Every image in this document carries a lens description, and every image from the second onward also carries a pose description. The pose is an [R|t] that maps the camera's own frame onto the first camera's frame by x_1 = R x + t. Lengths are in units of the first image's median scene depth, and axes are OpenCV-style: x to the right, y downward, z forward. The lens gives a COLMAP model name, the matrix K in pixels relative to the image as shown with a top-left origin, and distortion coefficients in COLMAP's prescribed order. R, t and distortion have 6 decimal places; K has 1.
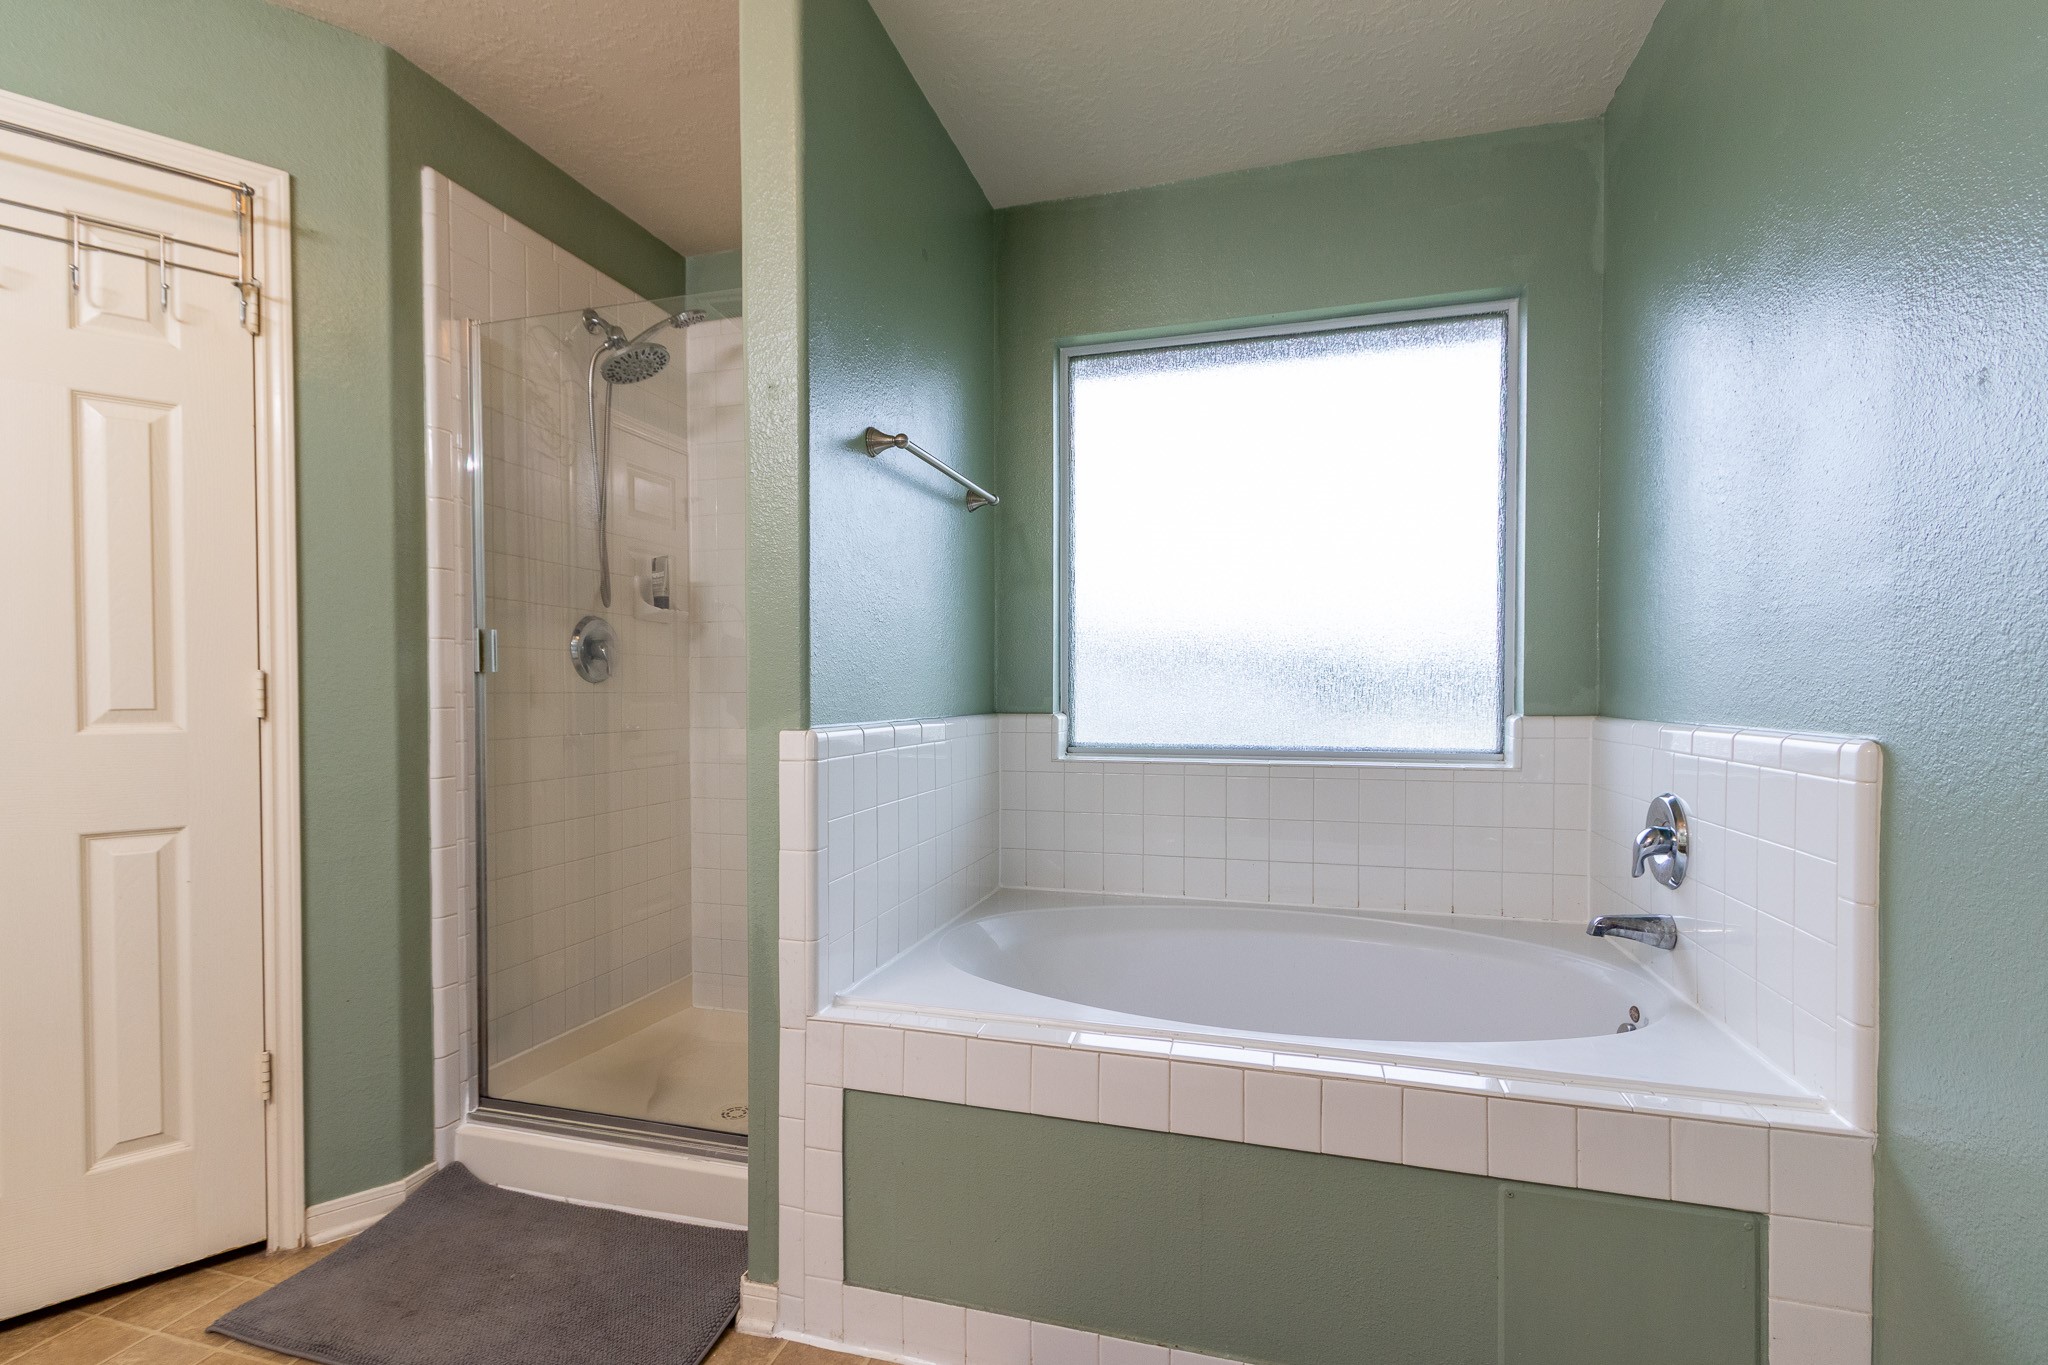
lens RADIAL K [[943.9, 0, 993.4], [0, 943.9, 704.5], [0, 0, 1]] dist [0.002988, -0.001364]
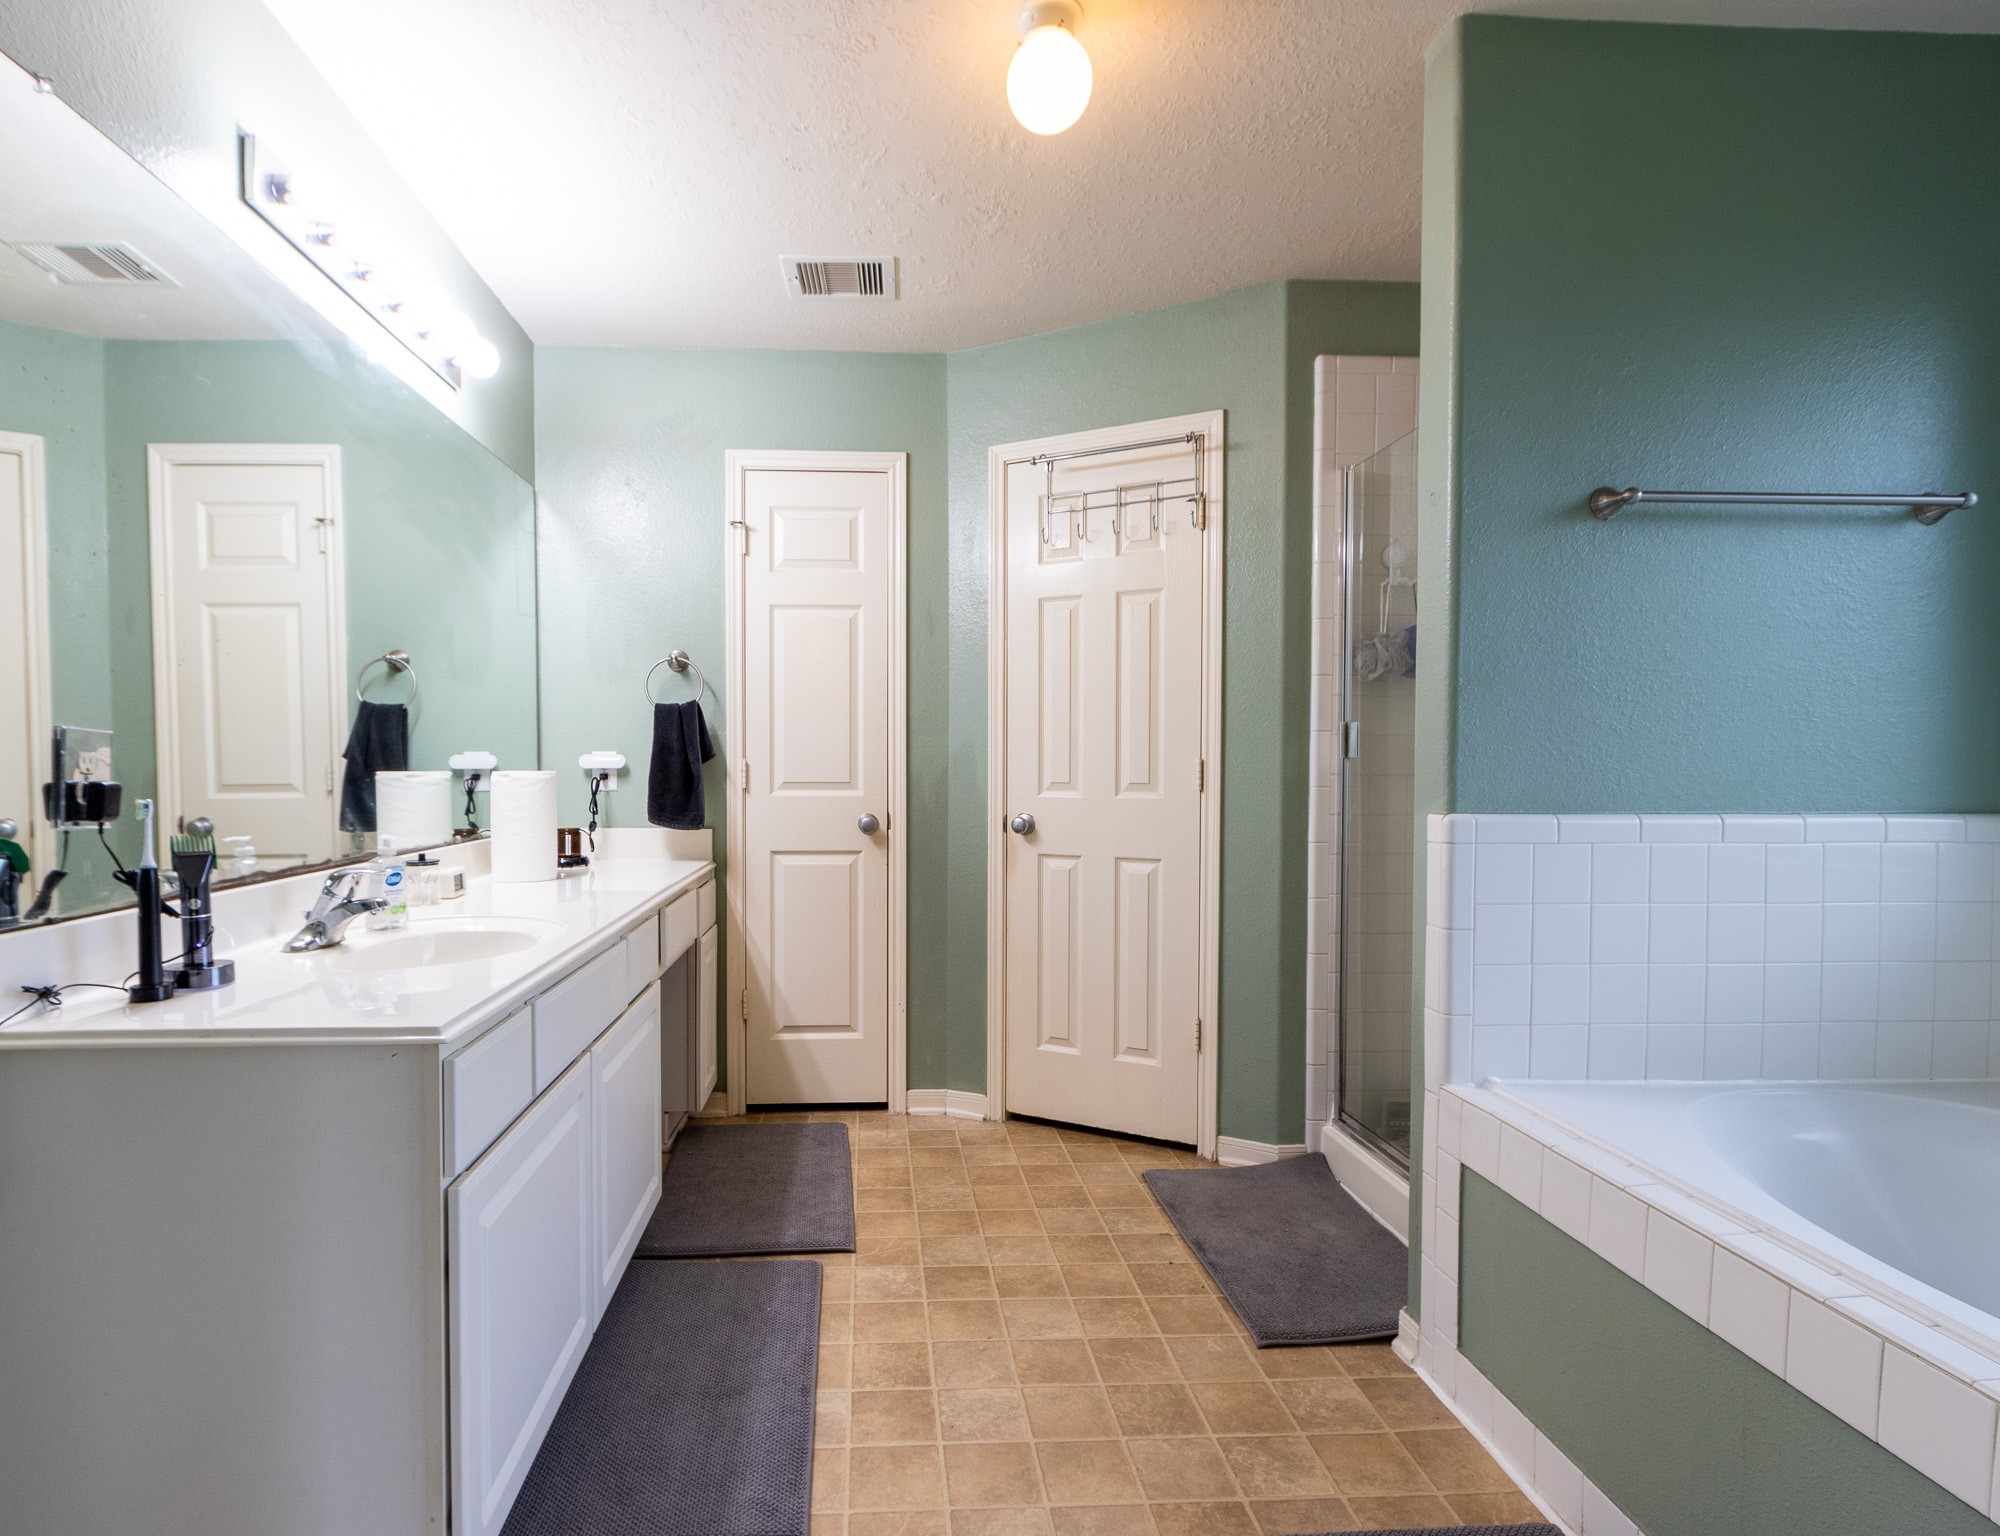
lens RADIAL K [[1059.8, 0, 916.1], [0, 1059.8, 793.7], [0, 0, 1]] dist [-0.001735, -0.000576]
pose [[0.326708, 0.027722, -0.944719, 0.633889], [-0.017223, 0.999578, 0.023376, -0.011956], [0.944968, 0.008633, 0.327048, 0.044589]]
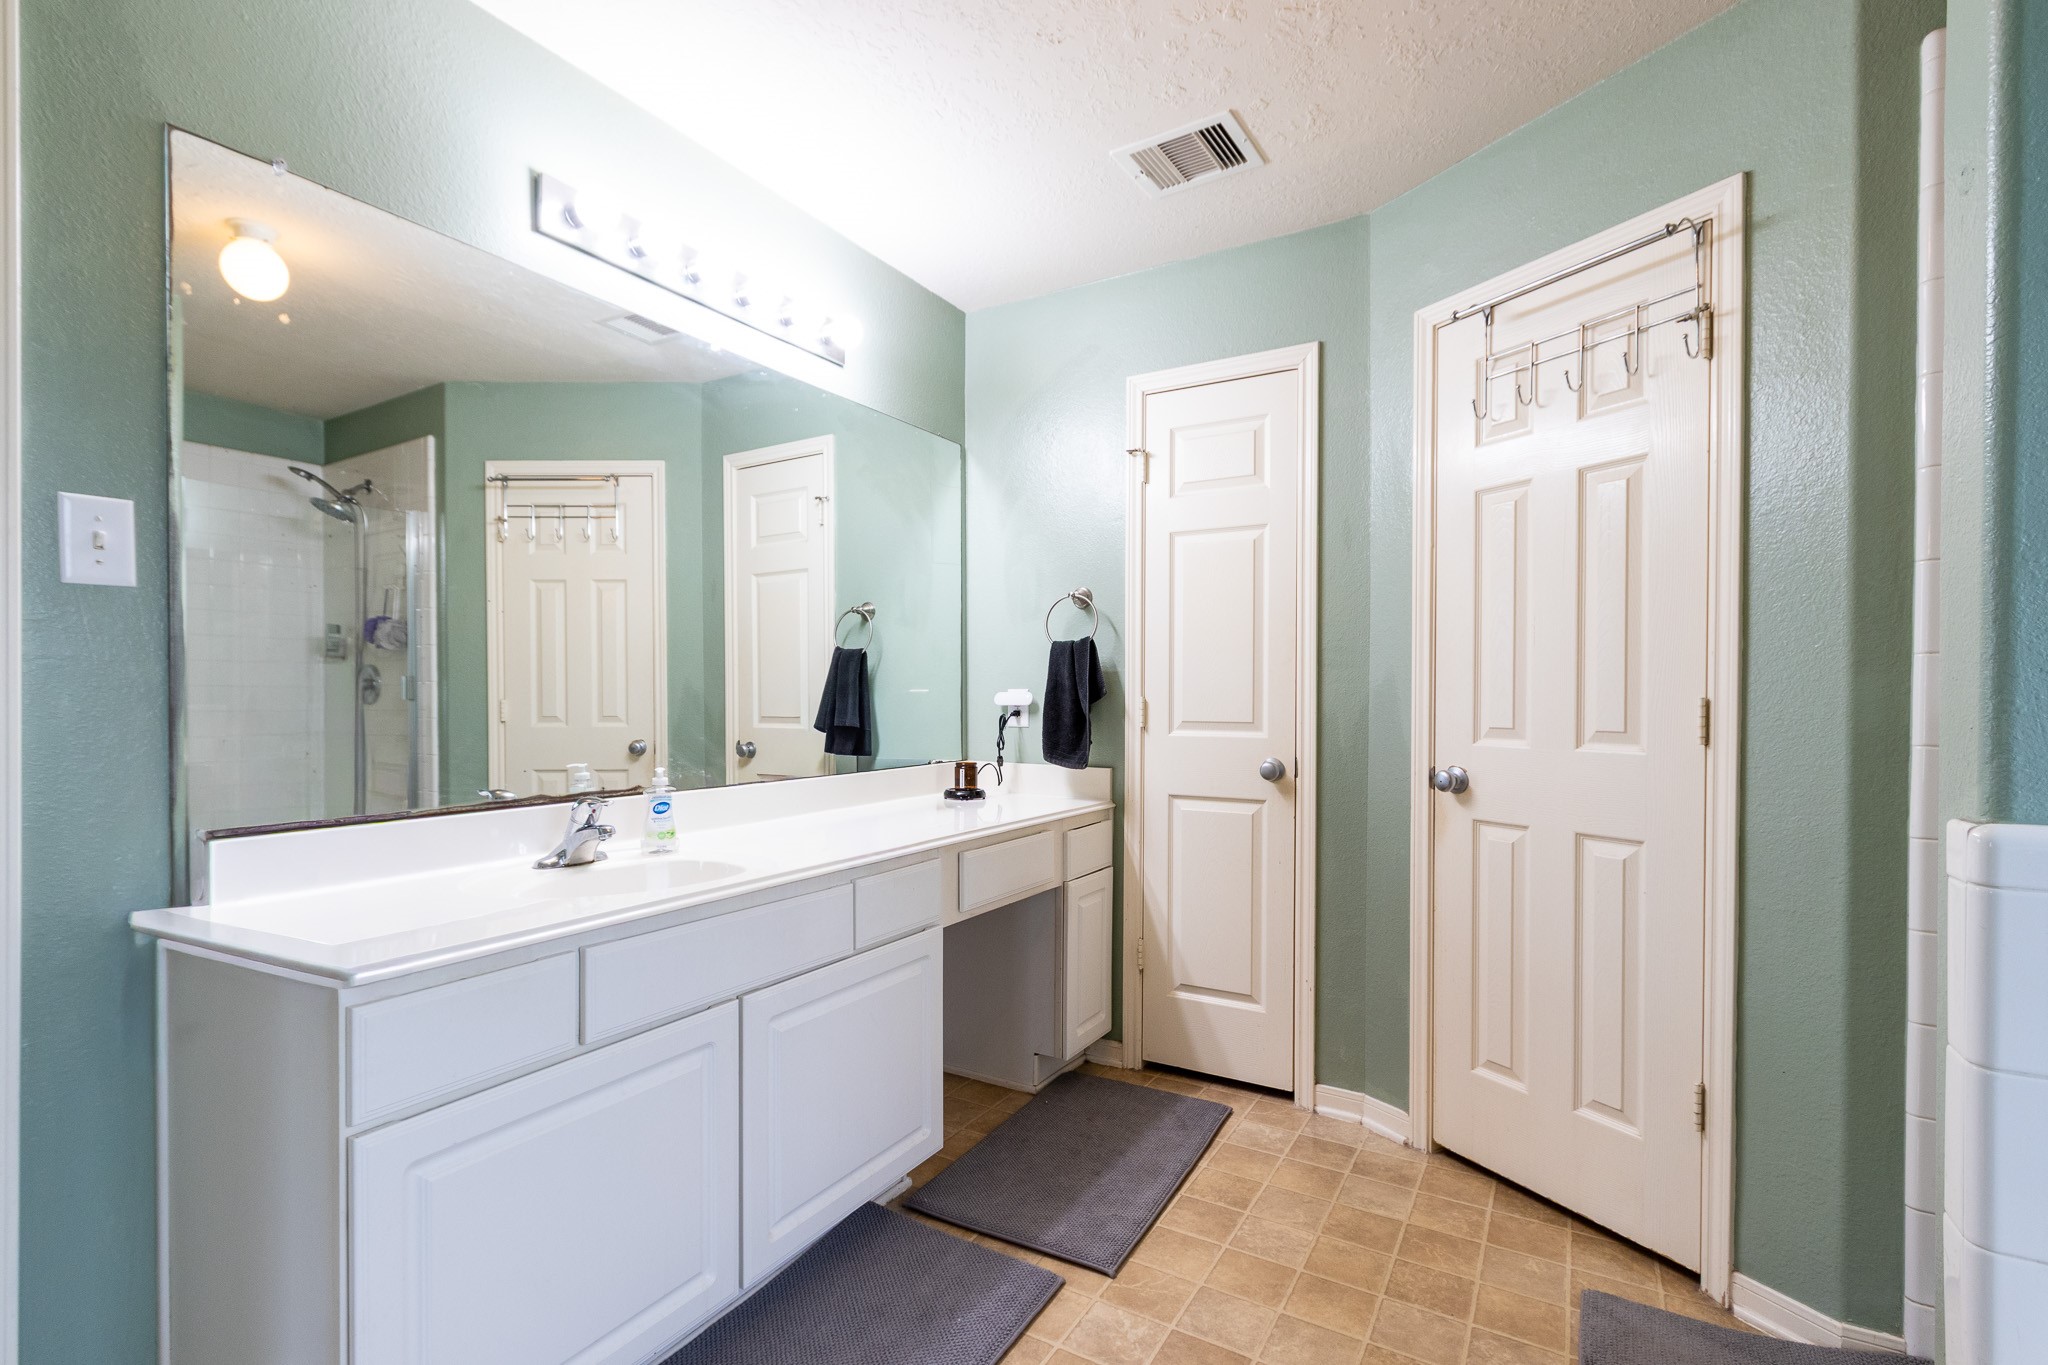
lens RADIAL K [[943.9, 0, 993.4], [0, 943.9, 704.5], [0, 0, 1]] dist [0.002988, -0.001364]
pose [[-0.259572, 0.010052, -0.965672, 0.371296], [-0.017875, 0.999725, 0.015211, -0.030186], [0.965558, 0.021209, -0.259320, 0.535365]]
